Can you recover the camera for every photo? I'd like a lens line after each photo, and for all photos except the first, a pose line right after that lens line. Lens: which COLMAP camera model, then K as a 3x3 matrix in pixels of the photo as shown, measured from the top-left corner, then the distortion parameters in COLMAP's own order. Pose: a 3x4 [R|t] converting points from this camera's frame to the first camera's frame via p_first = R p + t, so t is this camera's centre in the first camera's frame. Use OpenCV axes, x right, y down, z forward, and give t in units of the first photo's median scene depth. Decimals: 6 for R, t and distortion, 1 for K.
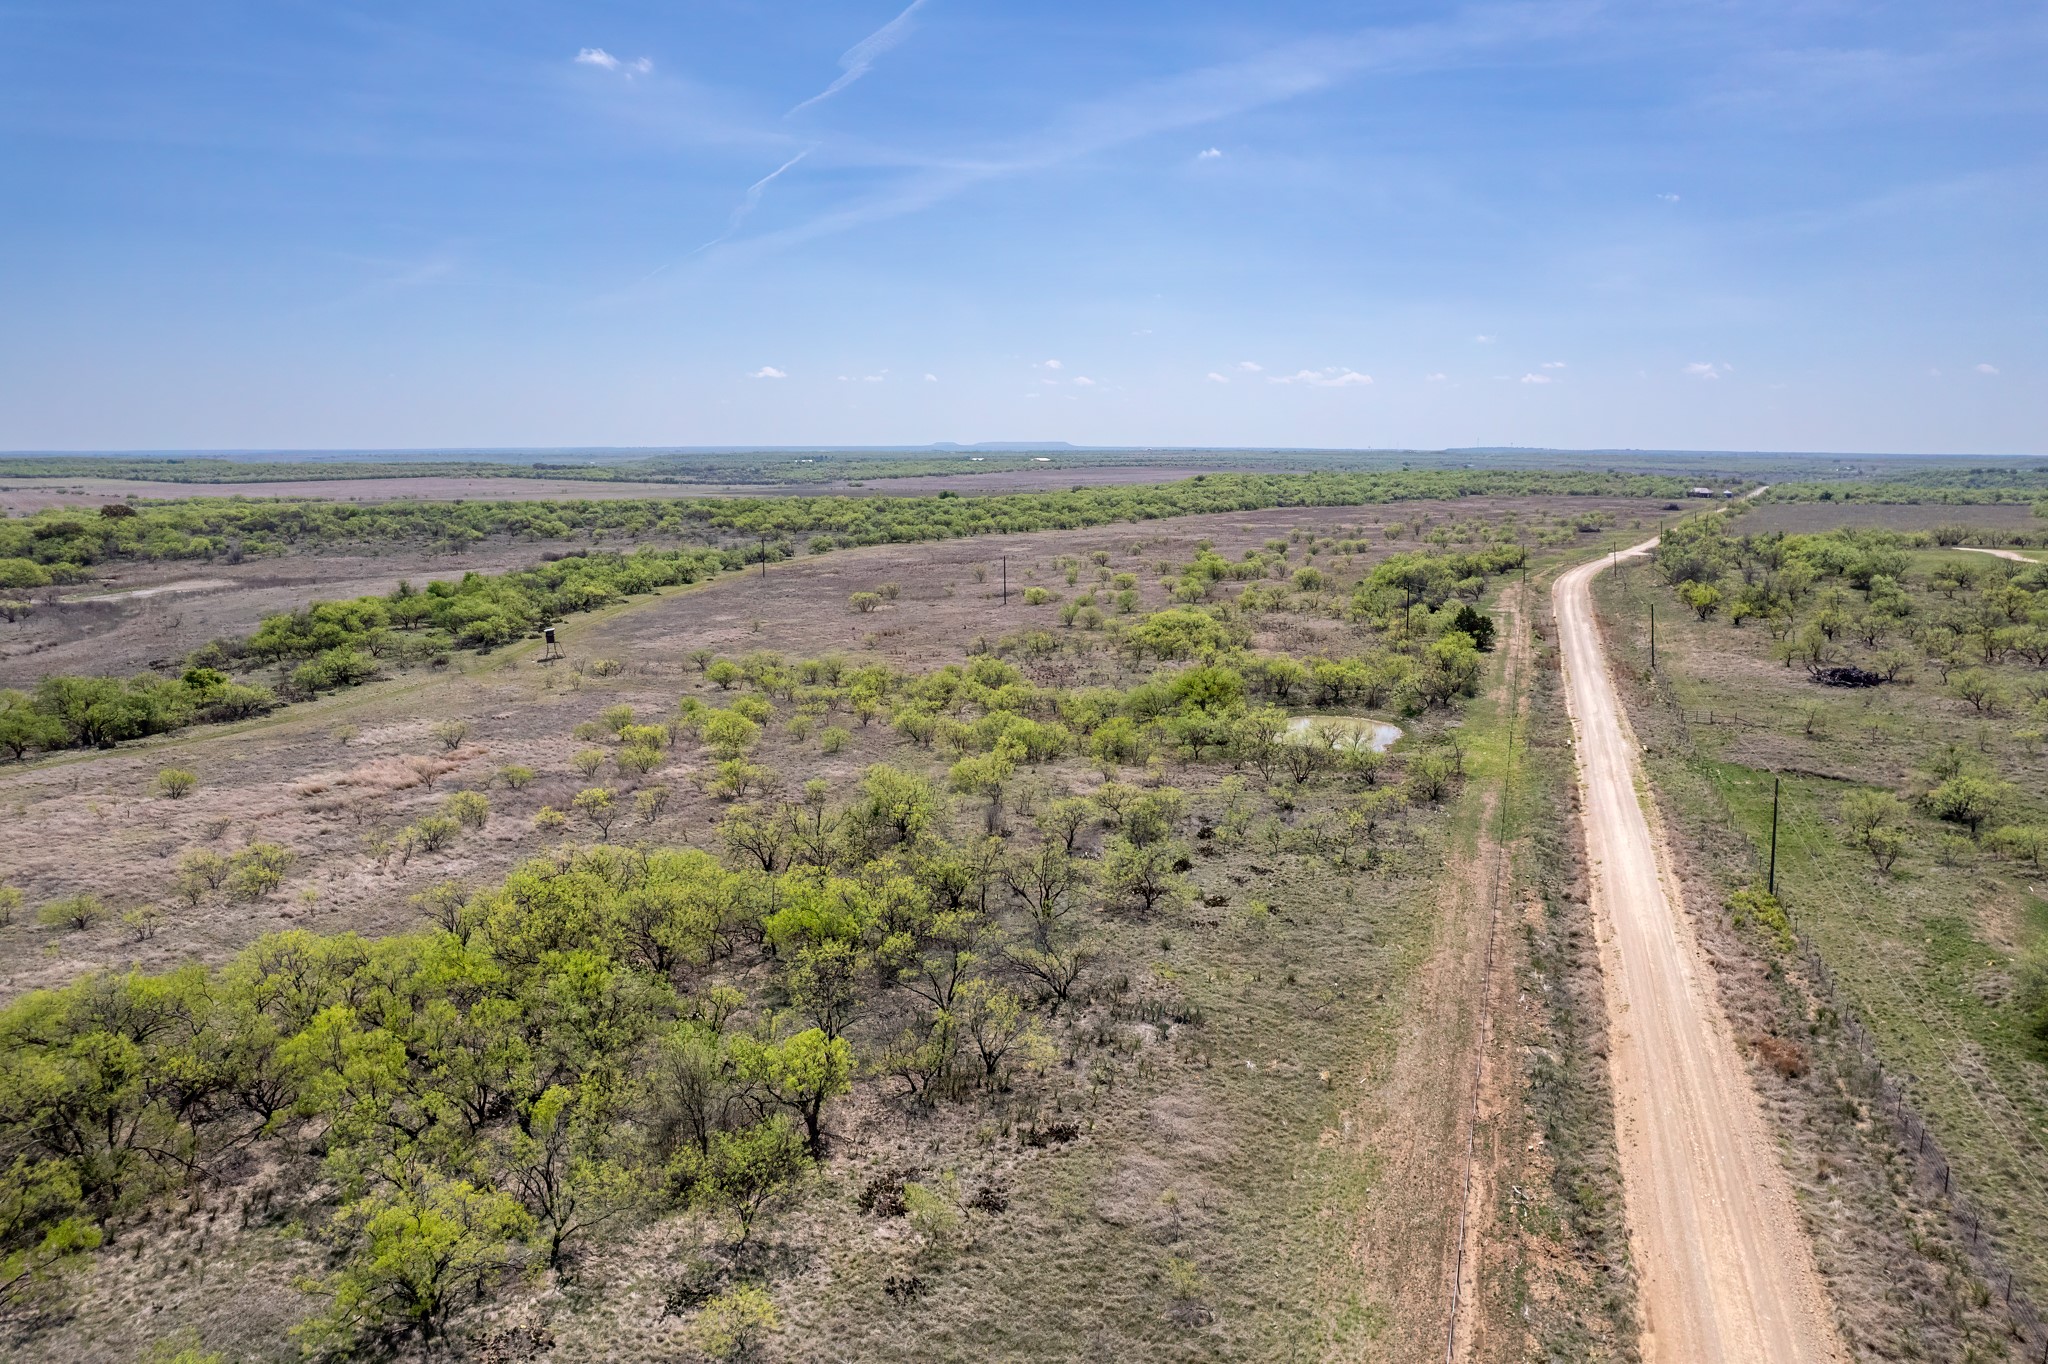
lens RADIAL K [[1343.9, 0, 1035.5], [0, 1343.9, 681.7], [0, 0, 1]] dist [-0.064705, 0.063039]
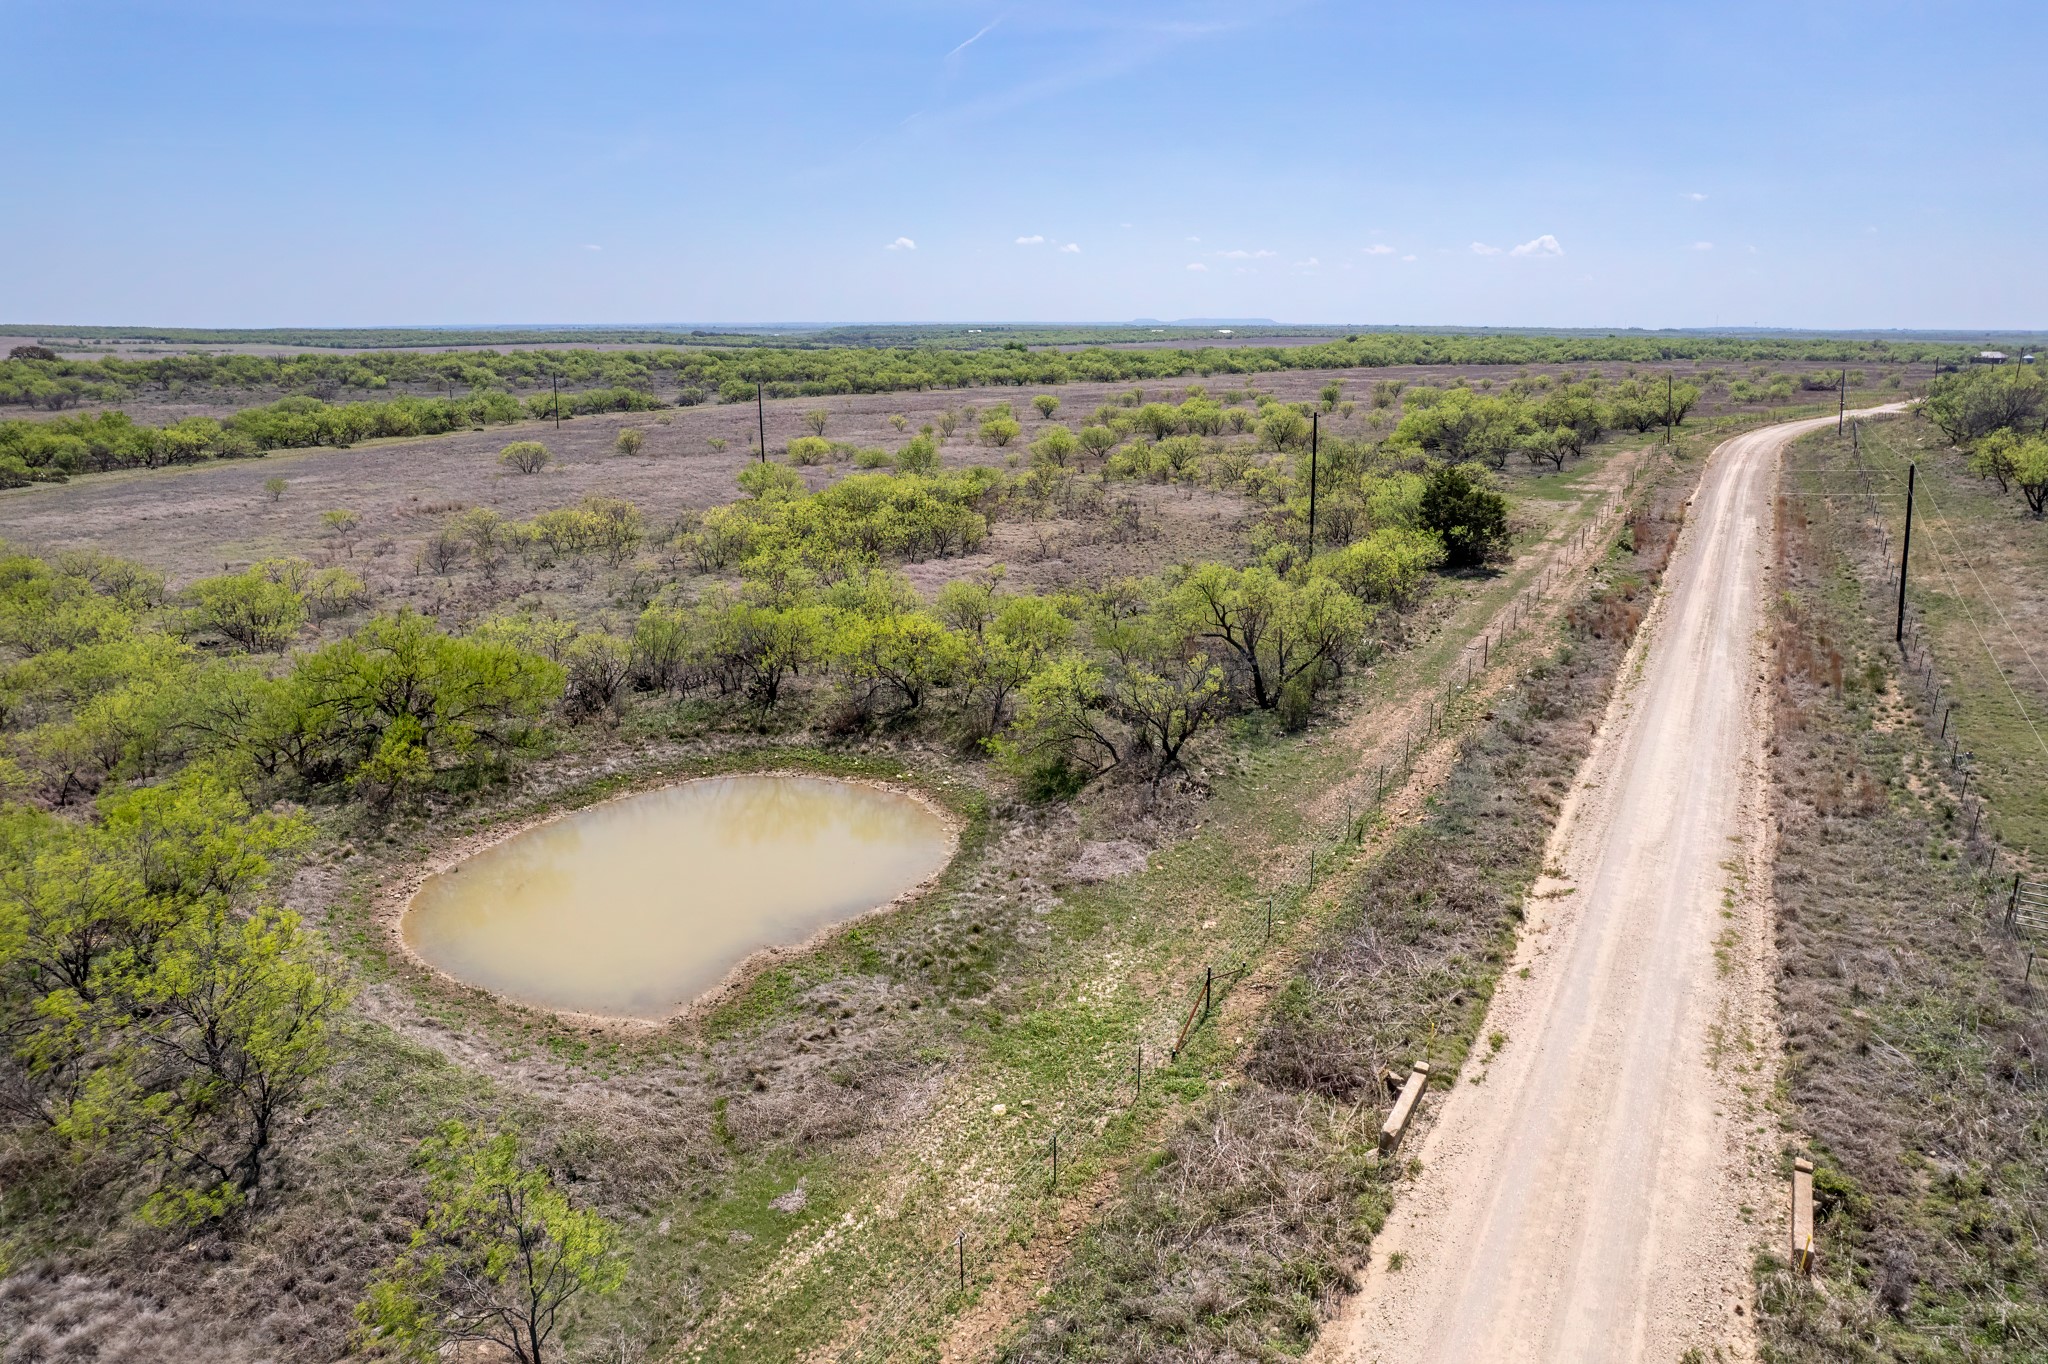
lens RADIAL K [[1343.9, 0, 1035.5], [0, 1343.9, 681.7], [0, 0, 1]] dist [-0.064705, 0.063039]
pose [[0.989298, 0.041026, -0.140024, 0.236083], [-0.028555, 0.995537, 0.089943, -0.021609], [0.143089, -0.084982, 0.986055, 0.509754]]
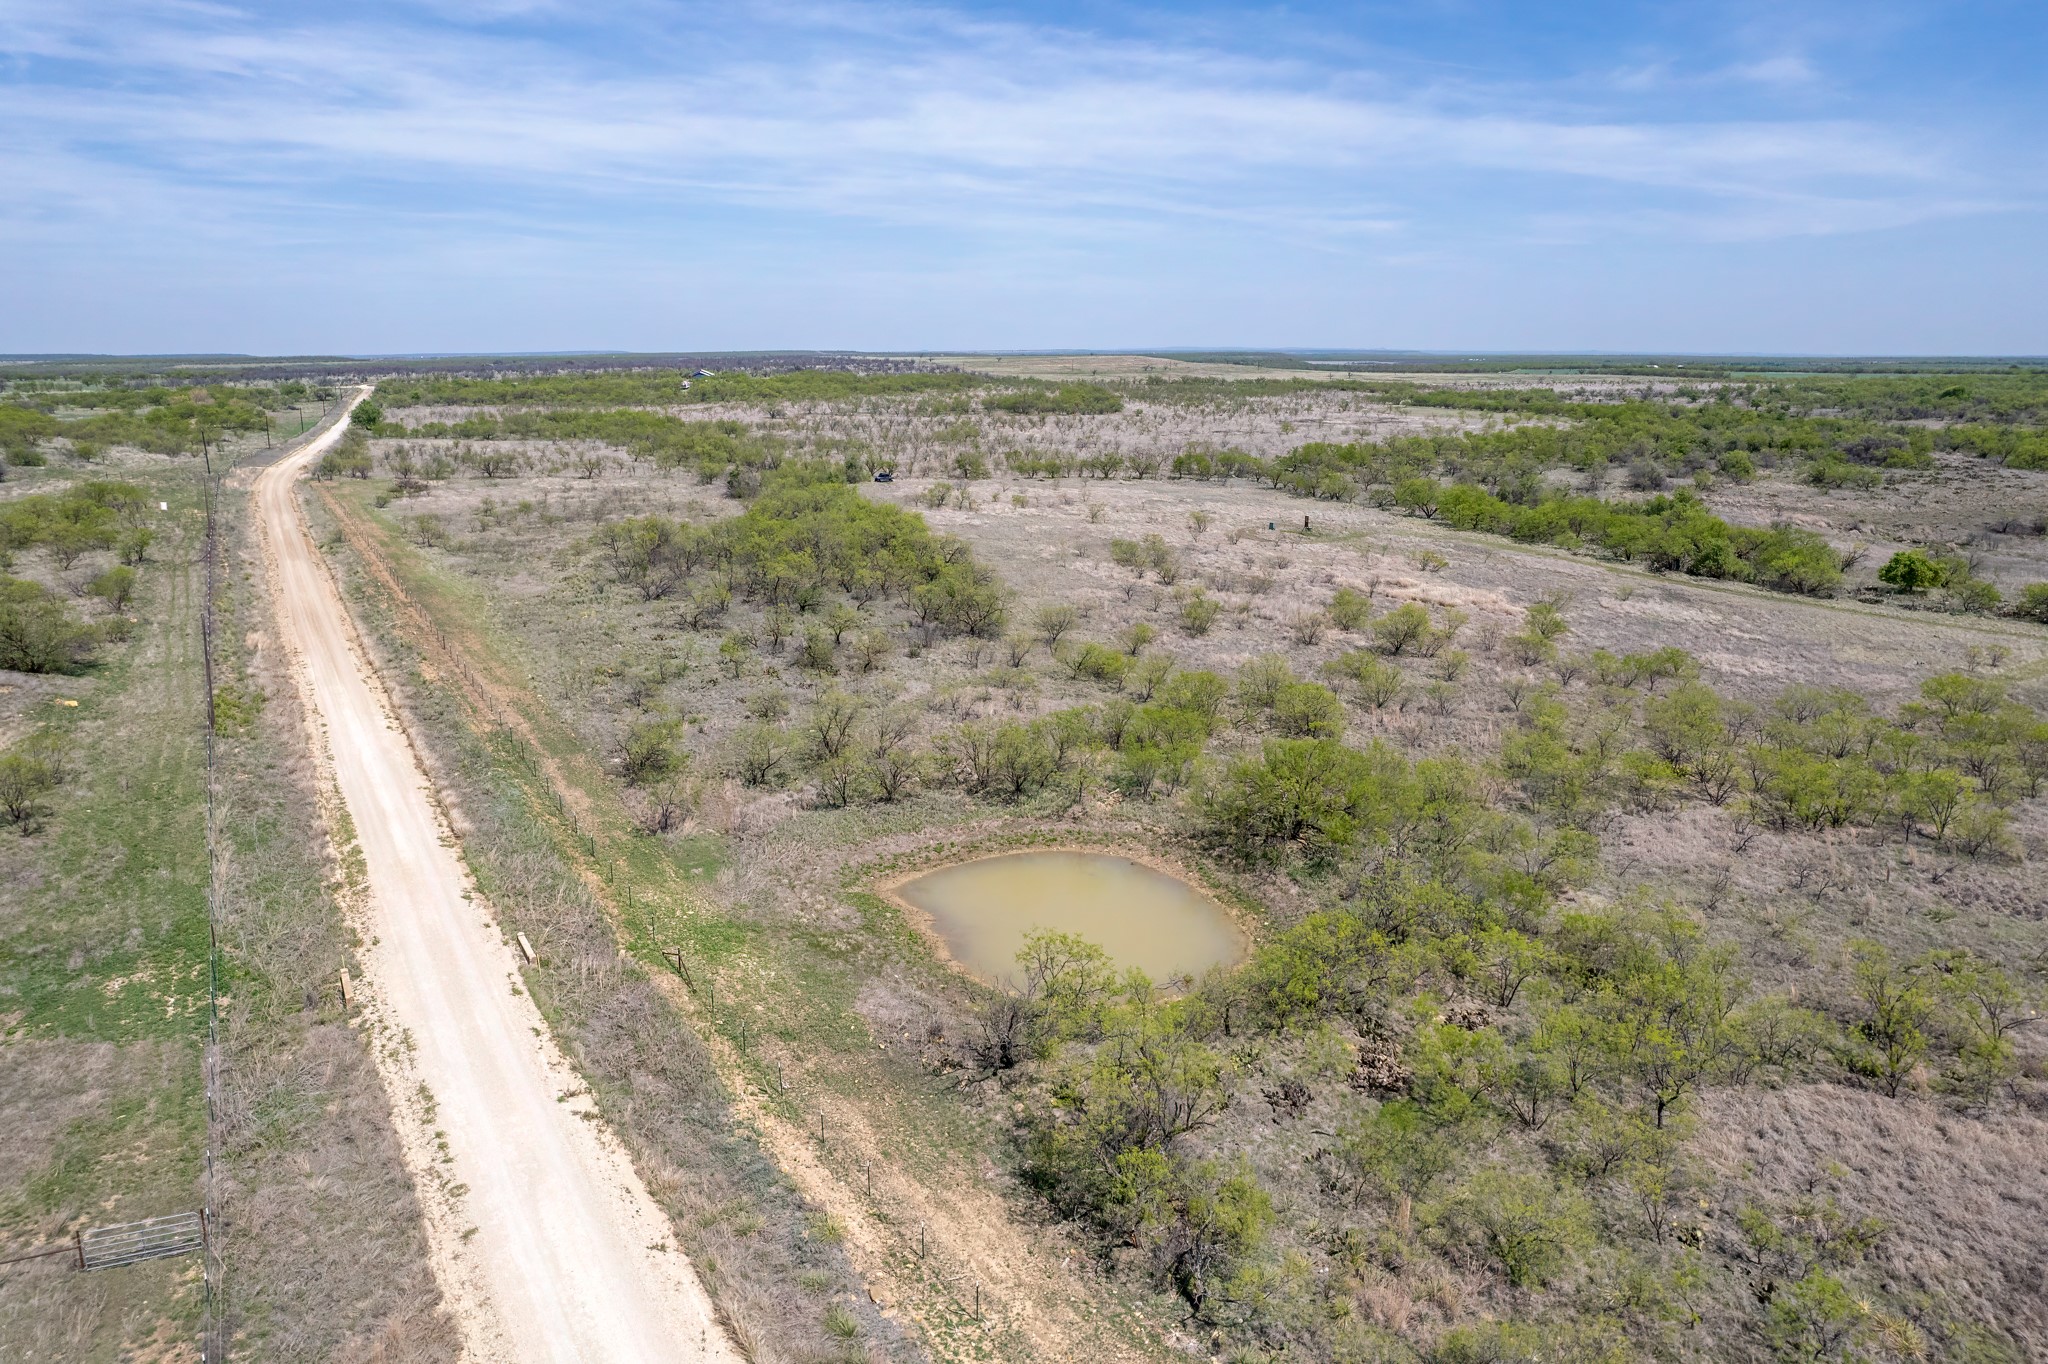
lens RADIAL K [[1343.9, 0, 1035.5], [0, 1343.9, 681.7], [0, 0, 1]] dist [-0.064705, 0.063039]
pose [[-0.620679, 0.193660, -0.759772, 0.388546], [-0.130270, 0.930077, 0.343490, -0.130455], [0.773167, 0.312173, -0.552051, 0.854750]]
